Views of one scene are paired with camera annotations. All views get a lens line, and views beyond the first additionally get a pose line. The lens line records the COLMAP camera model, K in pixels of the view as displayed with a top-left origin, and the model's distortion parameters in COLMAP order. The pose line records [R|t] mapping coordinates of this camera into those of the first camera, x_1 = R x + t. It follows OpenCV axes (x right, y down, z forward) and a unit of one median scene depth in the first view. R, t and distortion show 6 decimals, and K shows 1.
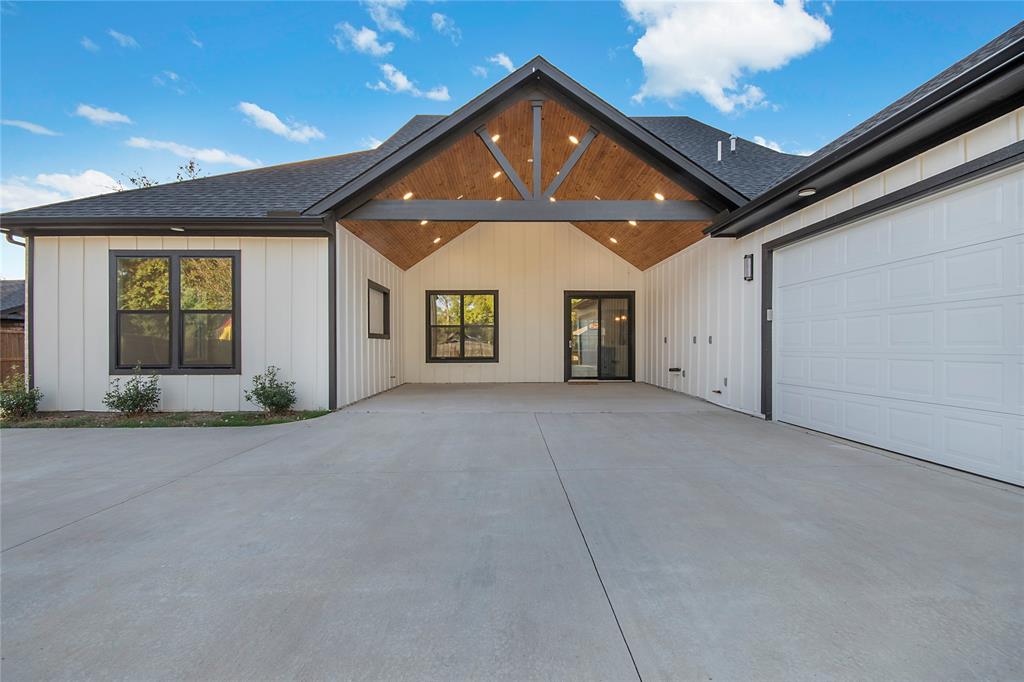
lens RADIAL K [[452.1, 0, 513.2], [0, 452.1, 348.0], [0, 0, 1]] dist [-0.003698, -0.000014]
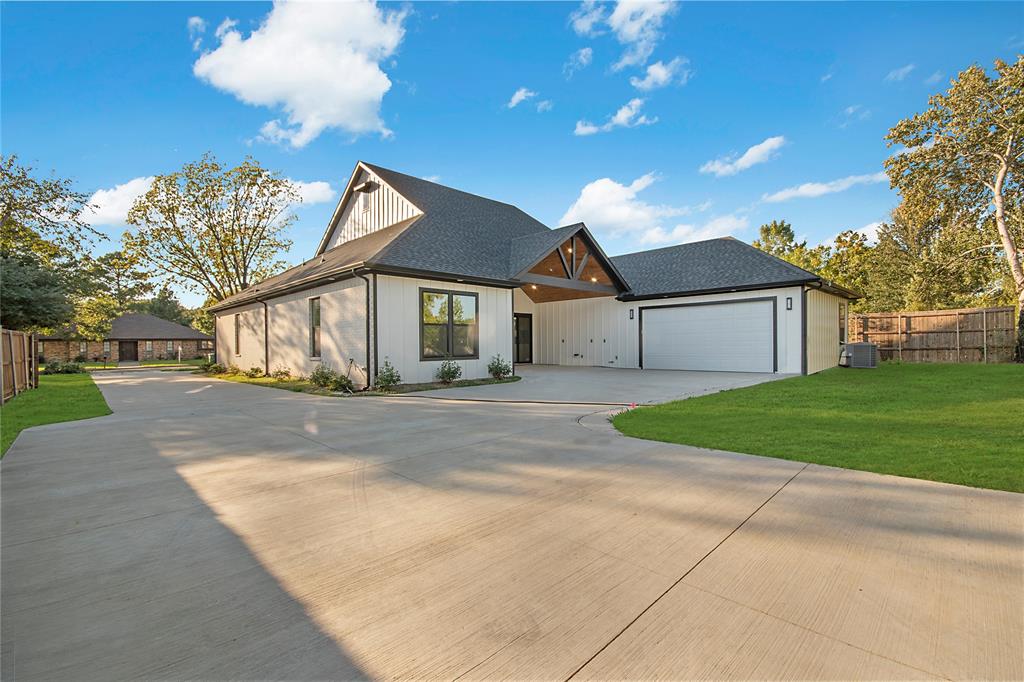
lens RADIAL K [[452.1, 0, 516.3], [0, 452.1, 340.8], [0, 0, 1]] dist [-0.003698, -0.000014]
pose [[0.723805, 0.000092, 0.690005, -1.800321], [0.014001, 0.999792, -0.014819, 0.012696], [-0.689863, 0.020387, 0.723653, -0.468655]]
